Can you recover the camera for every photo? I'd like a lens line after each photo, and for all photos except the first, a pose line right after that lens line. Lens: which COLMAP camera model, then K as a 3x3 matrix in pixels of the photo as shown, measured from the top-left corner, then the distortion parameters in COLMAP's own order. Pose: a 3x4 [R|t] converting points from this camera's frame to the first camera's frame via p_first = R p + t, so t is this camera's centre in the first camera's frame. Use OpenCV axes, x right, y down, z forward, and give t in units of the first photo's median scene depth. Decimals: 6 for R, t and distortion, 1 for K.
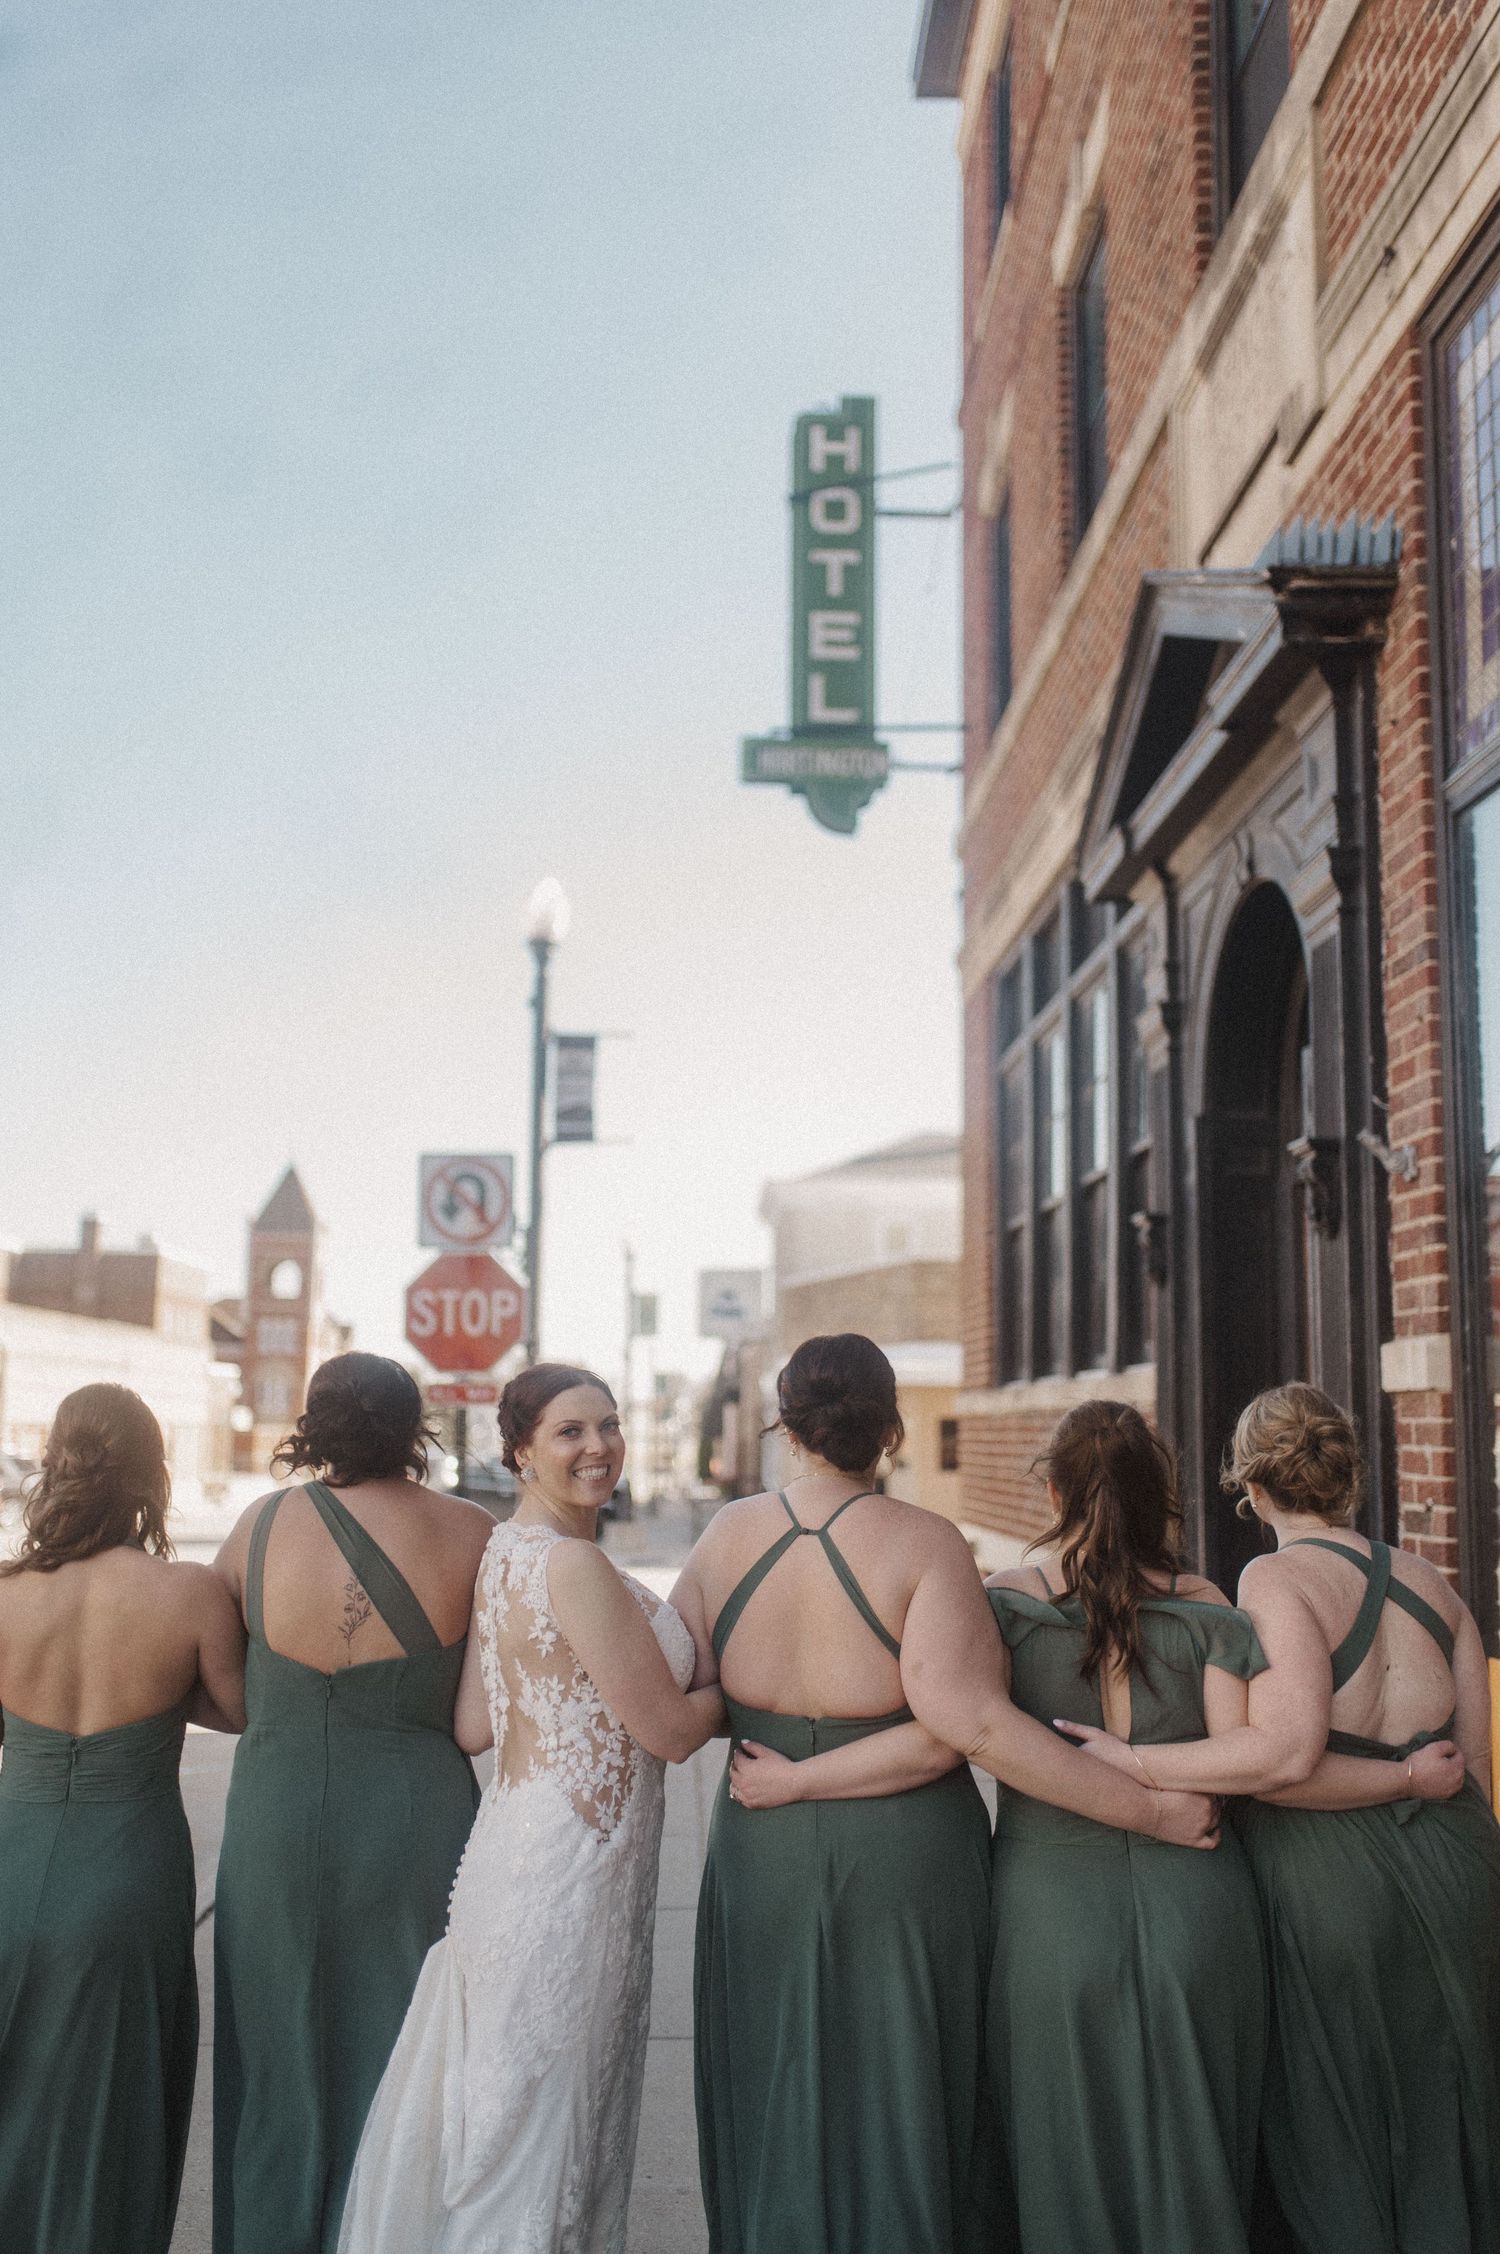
lens RADIAL K [[2106.2, 0, 760.4], [0, 2106.2, 1139.7], [0, 0, 1]] dist [0.015387, 0.011317]
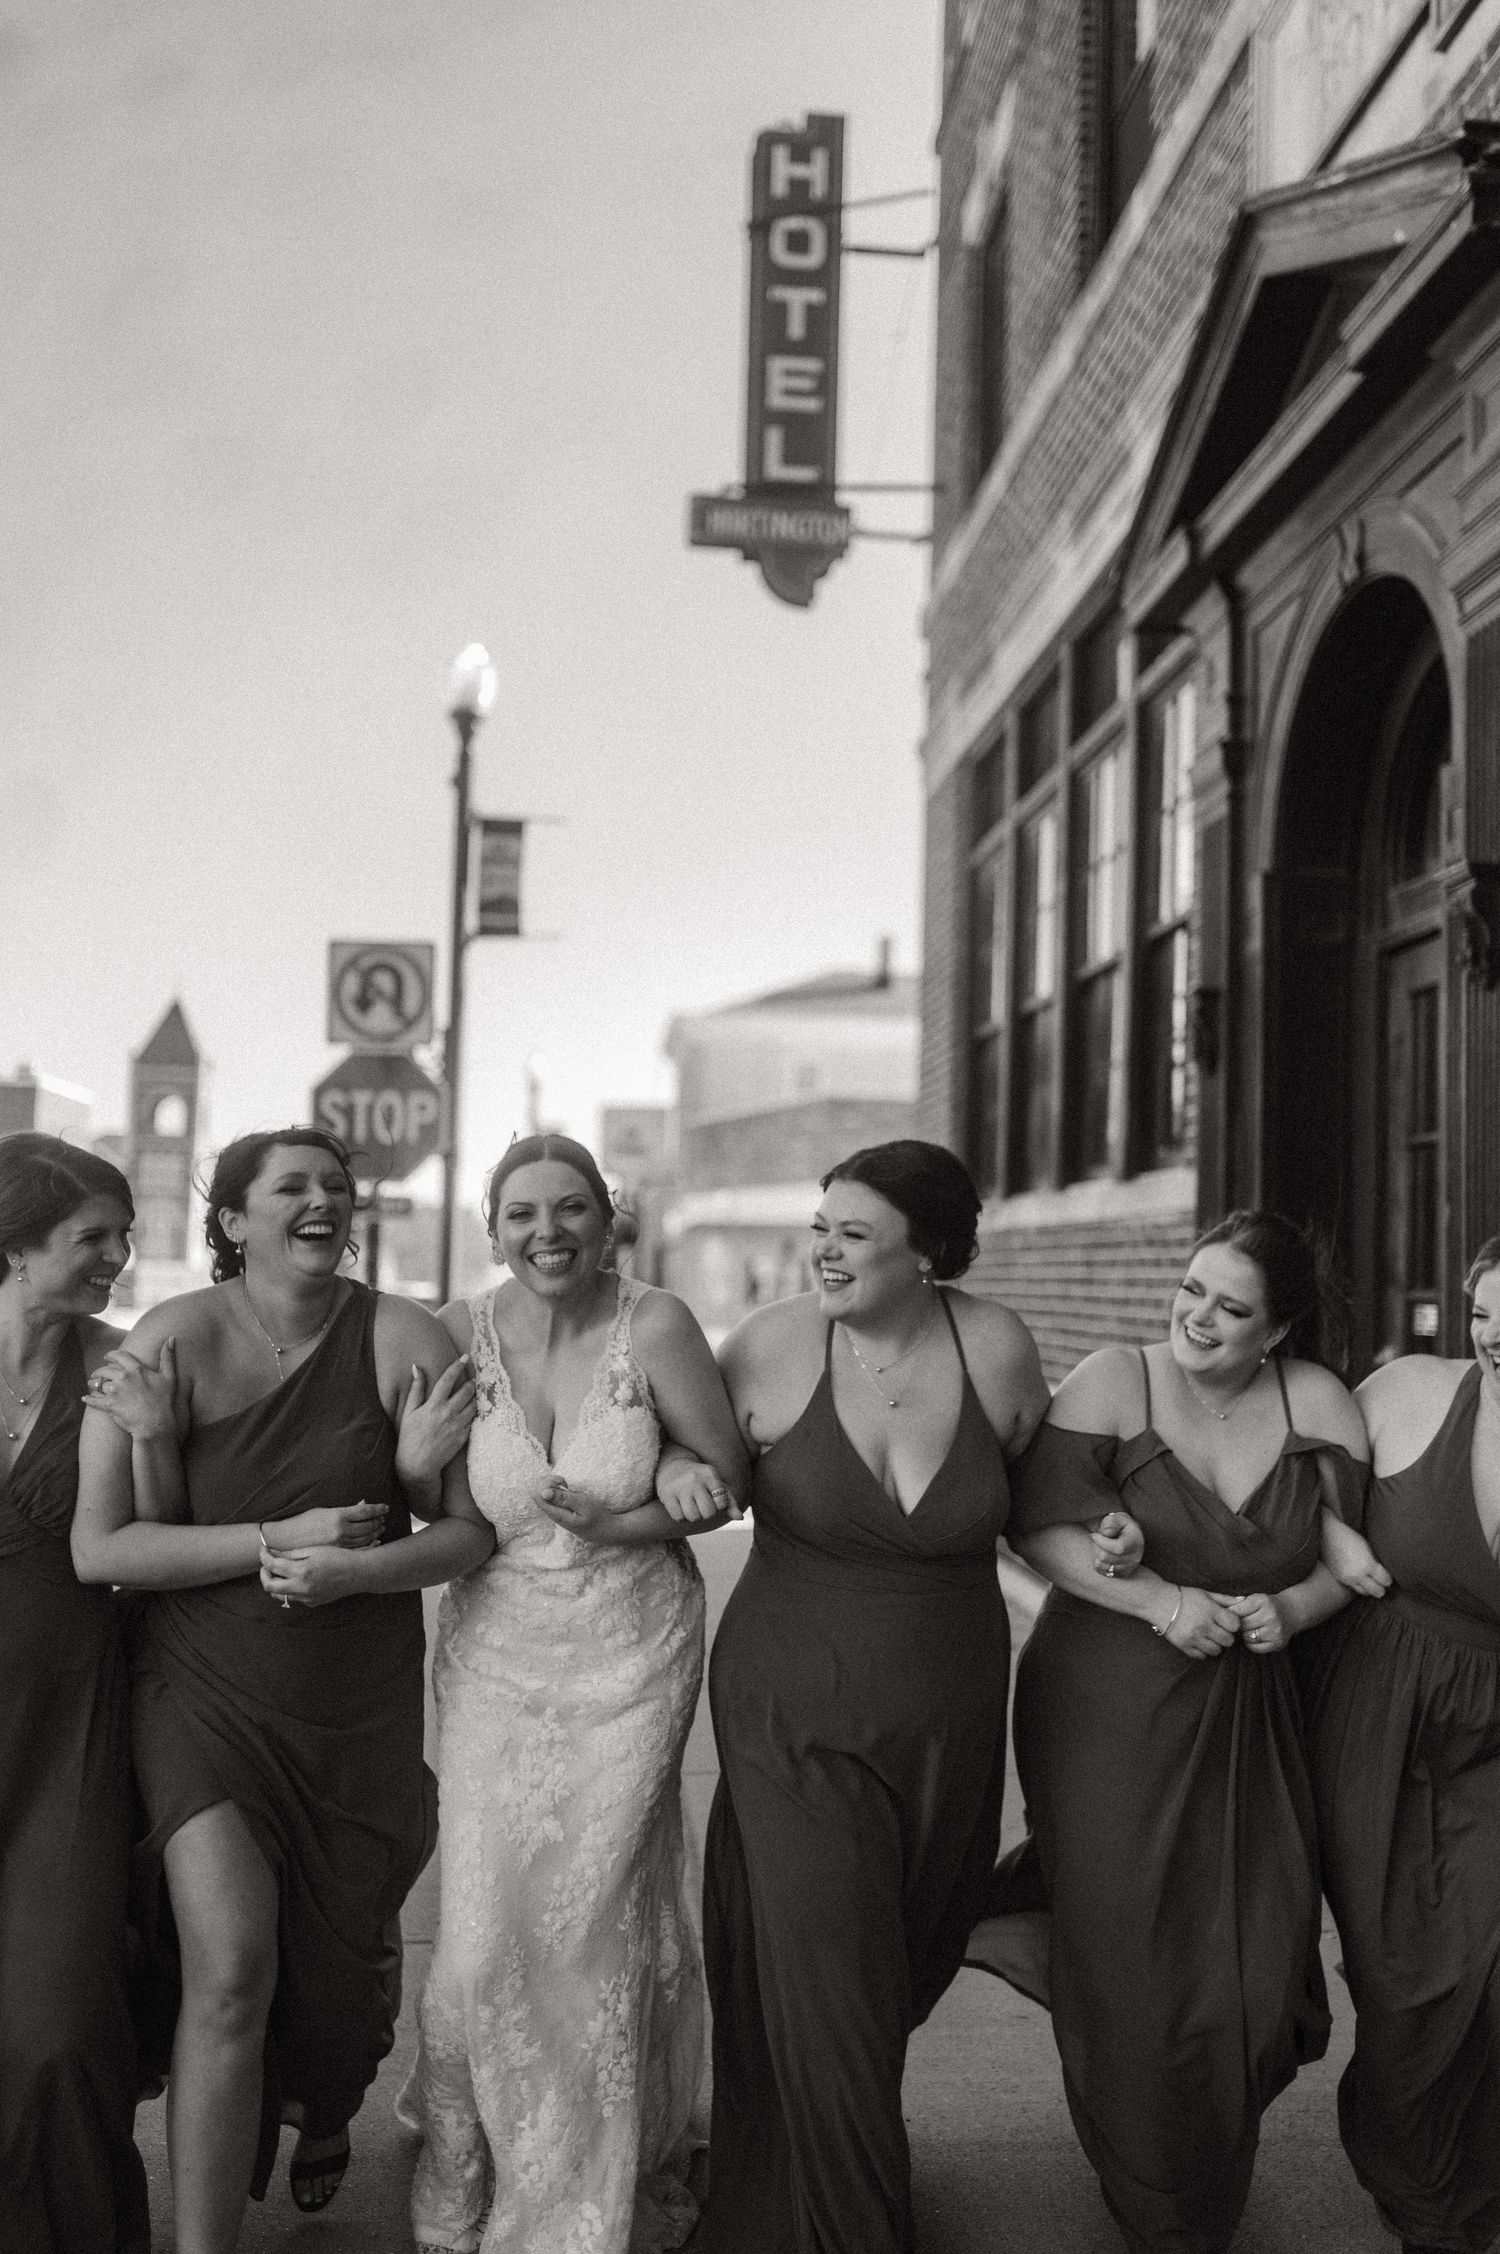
lens RADIAL K [[2106.2, 0, 760.4], [0, 2106.2, 1139.7], [0, 0, 1]] dist [0.015387, 0.011317]
pose [[0.998414, 0.020291, 0.052512, -0.021941], [-0.023956, 0.997250, 0.070130, 0.022840], [-0.050944, -0.071277, 0.996155, 0.081002]]
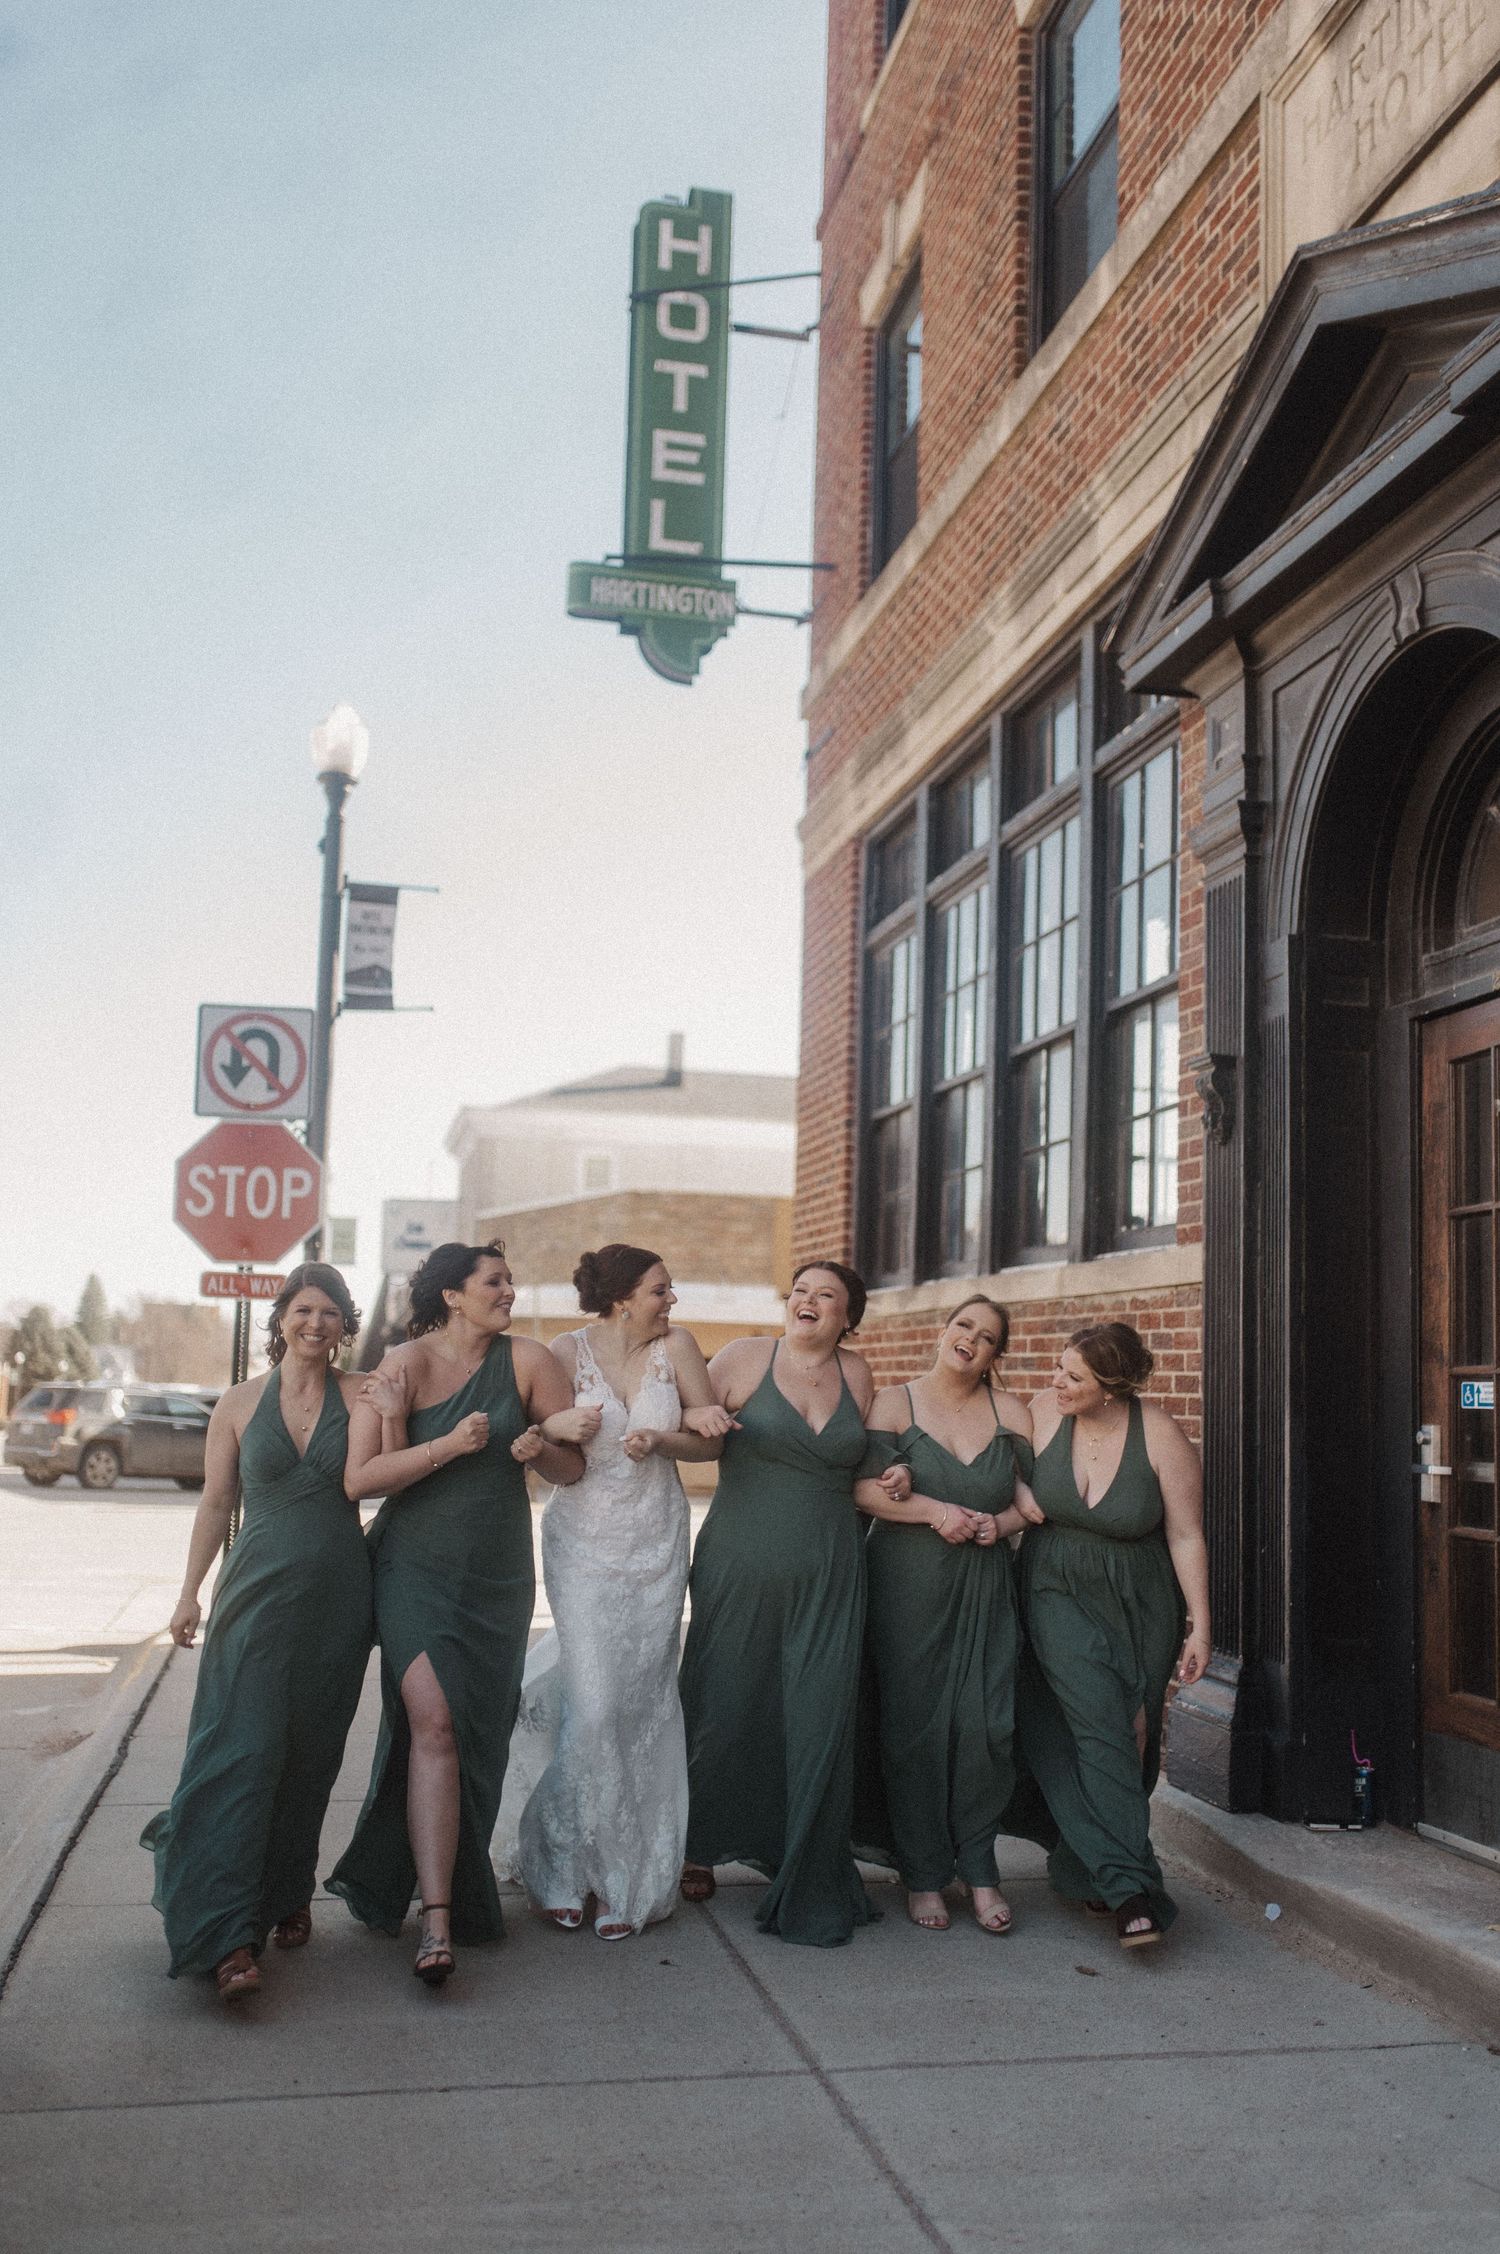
lens RADIAL K [[2097.6, 0, 749.6], [0, 2097.6, 1165.3], [0, 0, 1]] dist [0.017123, 0.006868]
pose [[0.985930, 0.037264, 0.162953, -0.074046], [-0.042704, 0.998637, 0.030006, 0.034658], [-0.161613, -0.036542, 0.986177, 0.114916]]
